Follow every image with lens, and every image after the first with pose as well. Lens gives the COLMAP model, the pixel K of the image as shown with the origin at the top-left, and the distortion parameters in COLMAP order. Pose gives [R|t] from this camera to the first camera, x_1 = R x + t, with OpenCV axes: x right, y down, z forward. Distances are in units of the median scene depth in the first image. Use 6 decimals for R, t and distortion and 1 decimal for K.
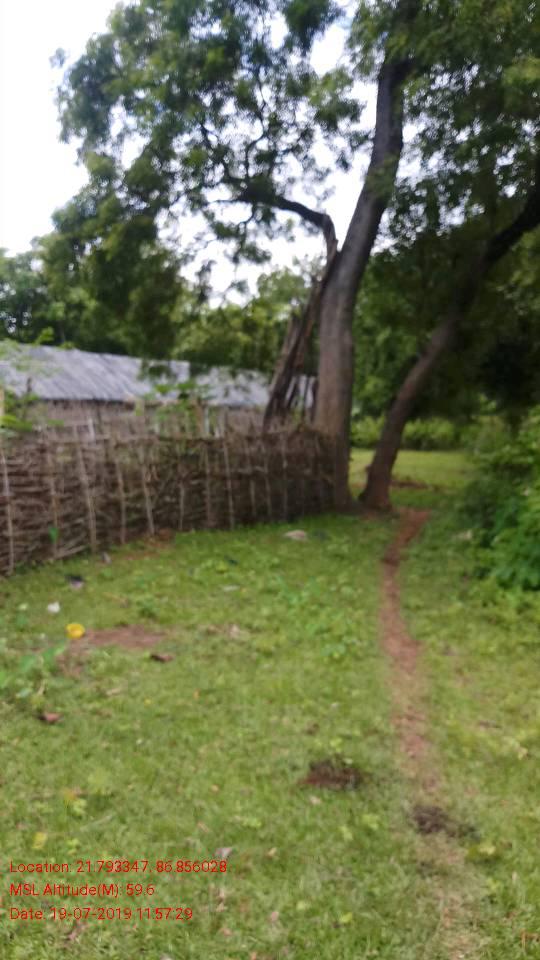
lens RADIAL K [[751.5, 0, 270.1], [0, 751.5, 480.9], [0, 0, 1]] dist [0.029933, -0.101842]
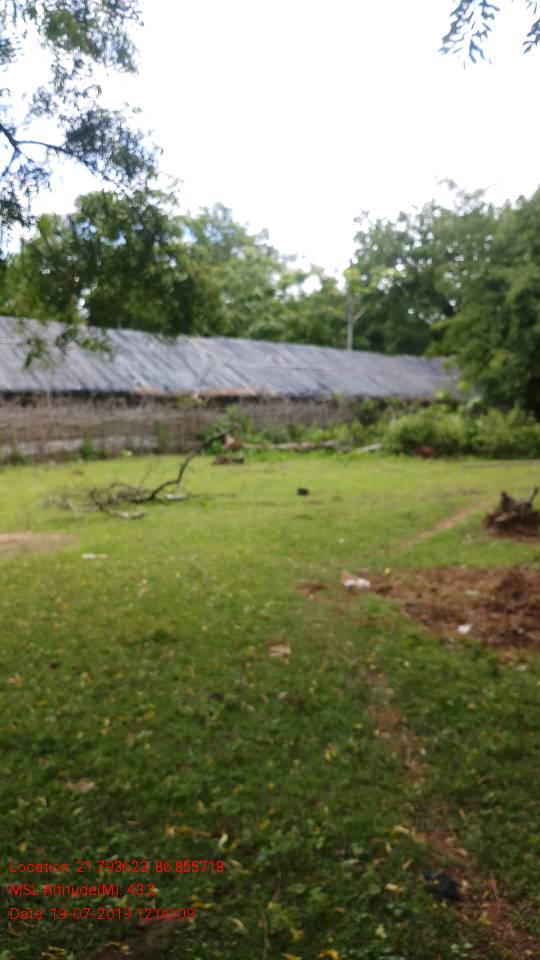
lens RADIAL K [[751.5, 0, 269.2], [0, 751.5, 480.4], [0, 0, 1]] dist [0.029933, -0.101842]
pose [[0.987225, 0.000027, -0.159334, 0.037252], [0.001981, 0.999921, 0.012447, -0.028208], [0.159322, -0.012604, 0.987146, 0.284118]]
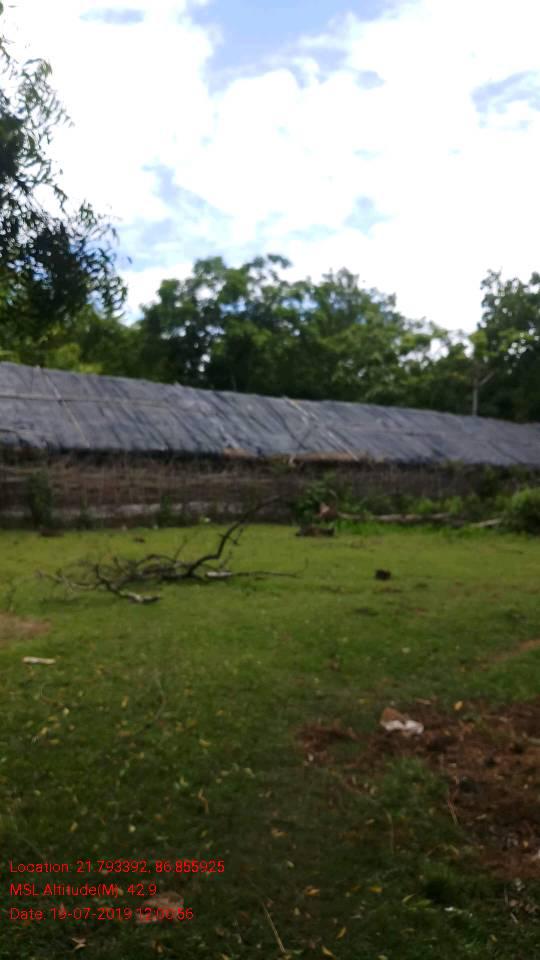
lens RADIAL K [[751.5, 0, 268.8], [0, 751.5, 473.1], [0, 0, 1]] dist [0.029933, -0.101842]
pose [[0.945032, 0.006305, -0.326916, 0.049468], [-0.036307, 0.995655, -0.085750, -0.030993], [0.324955, 0.092906, 0.941155, 0.347870]]
